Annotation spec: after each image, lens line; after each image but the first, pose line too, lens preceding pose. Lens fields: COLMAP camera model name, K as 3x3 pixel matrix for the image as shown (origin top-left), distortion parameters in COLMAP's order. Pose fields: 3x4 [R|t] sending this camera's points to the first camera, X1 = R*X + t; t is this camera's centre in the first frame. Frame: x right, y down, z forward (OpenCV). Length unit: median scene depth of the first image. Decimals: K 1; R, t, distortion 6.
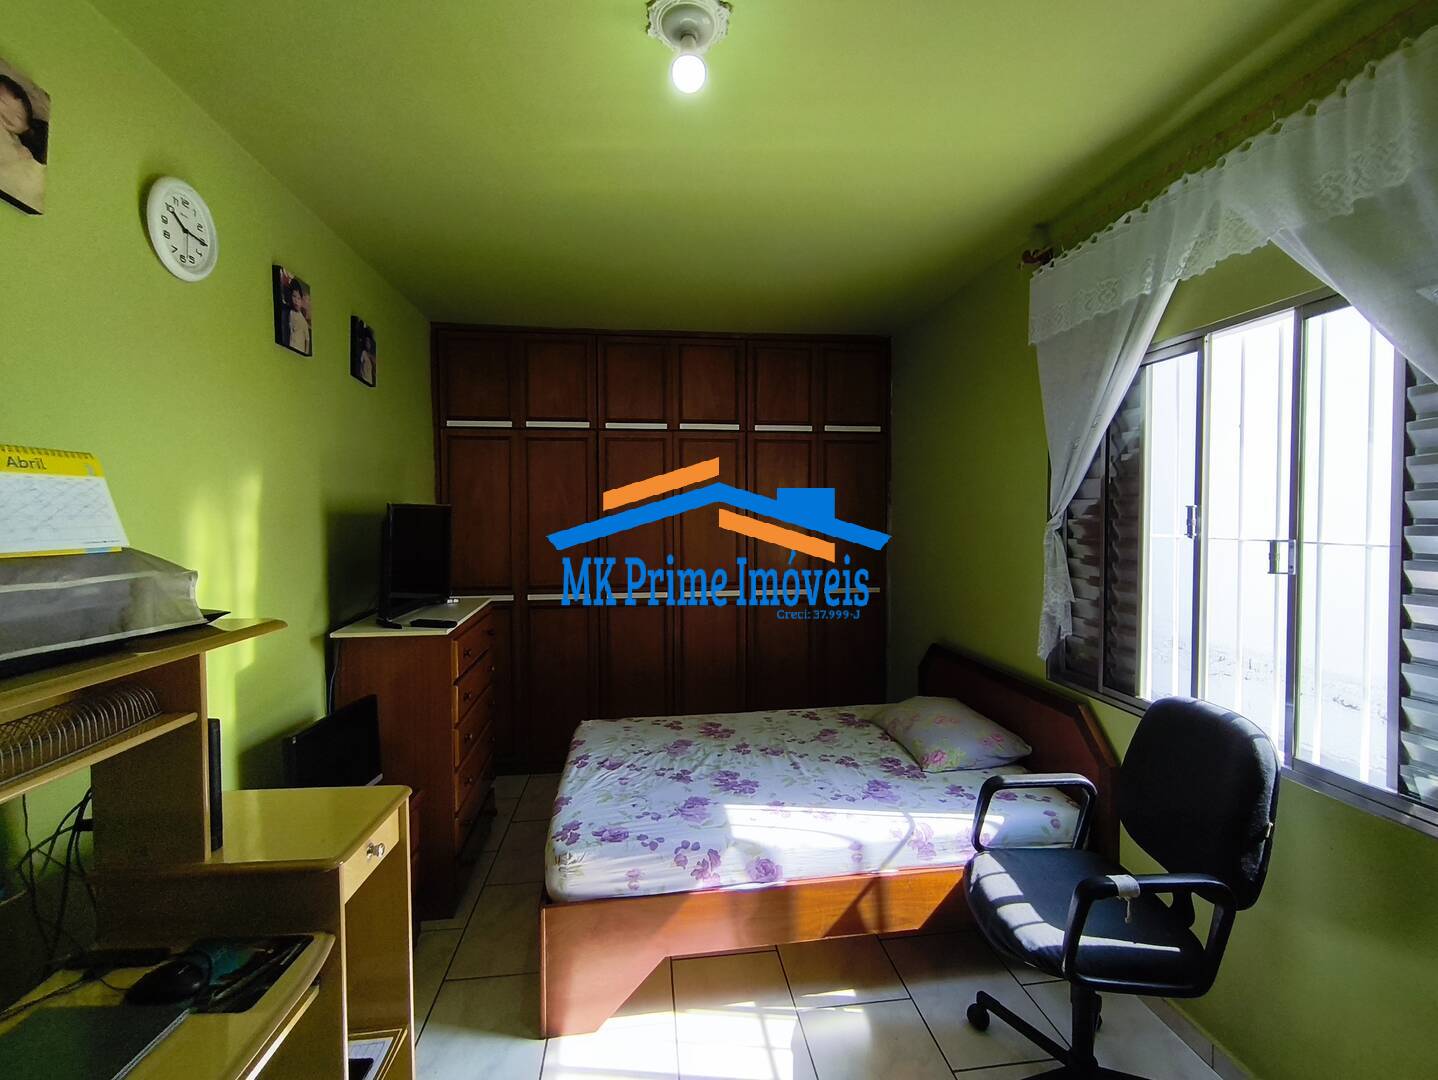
lens RADIAL K [[639.8, 0, 597.2], [0, 639.8, 513.4], [0, 0, 1]] dist [-0.001489, 0.000450]
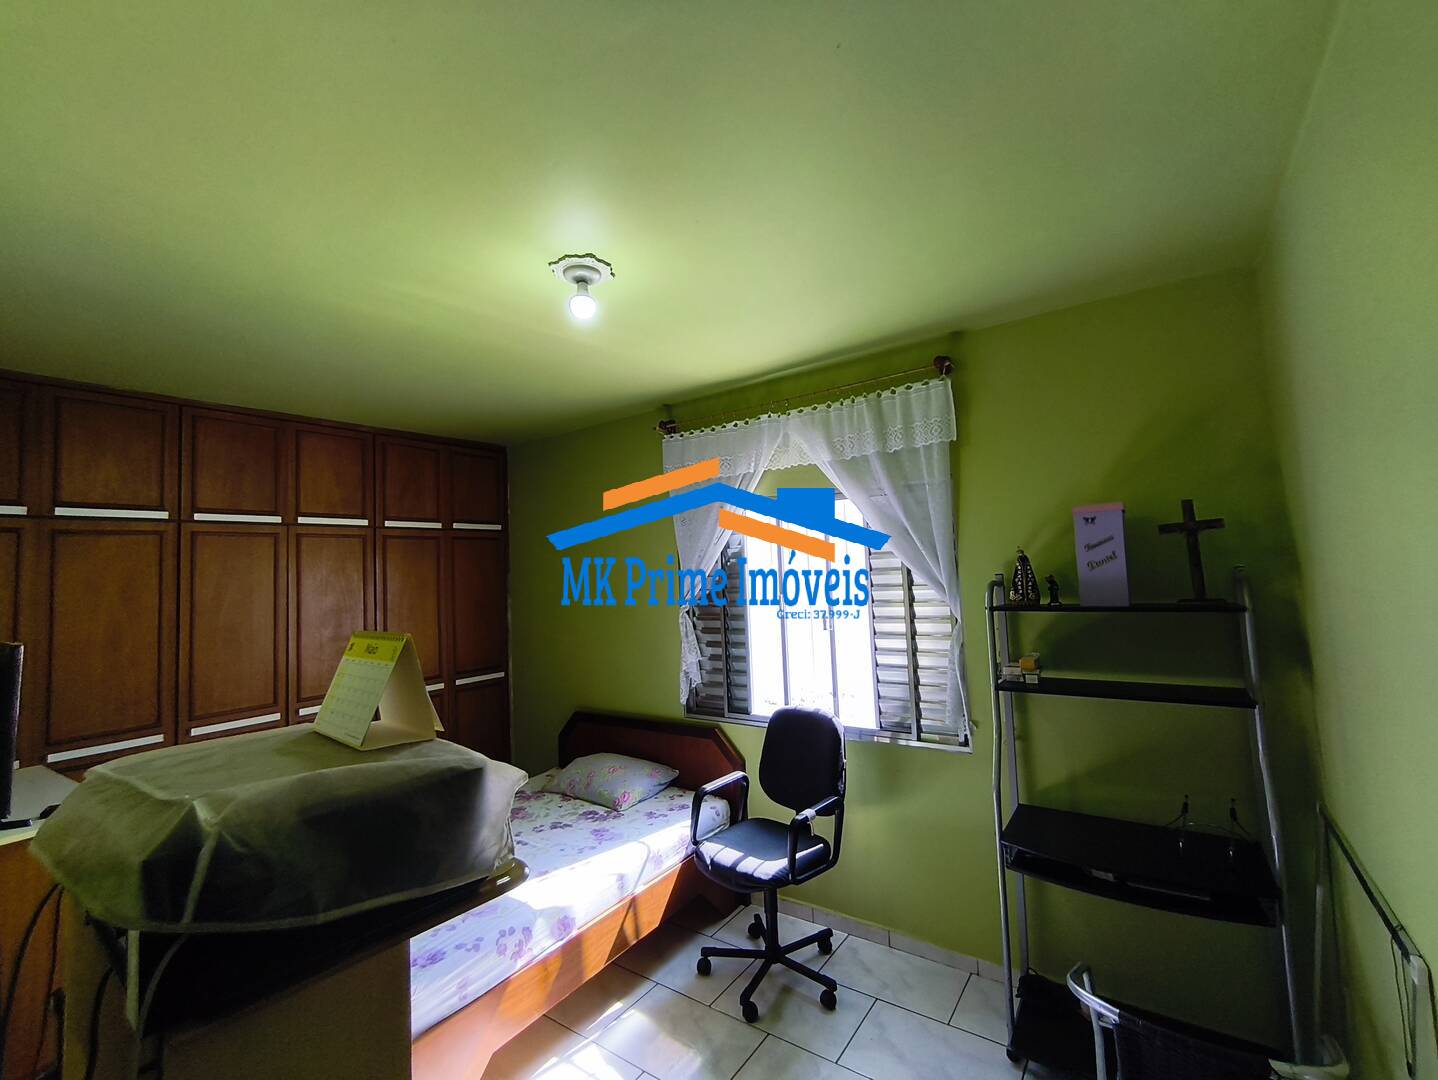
lens RADIAL K [[622.3, 0, 718.8], [0, 622.3, 528.7], [0, 0, 1]] dist [-0.005200, 0.001836]
pose [[0.682069, 0.023075, 0.730923, -0.333973], [0.060589, 0.994282, -0.087928, -0.040344], [-0.728773, 0.104259, 0.676771, -0.040324]]
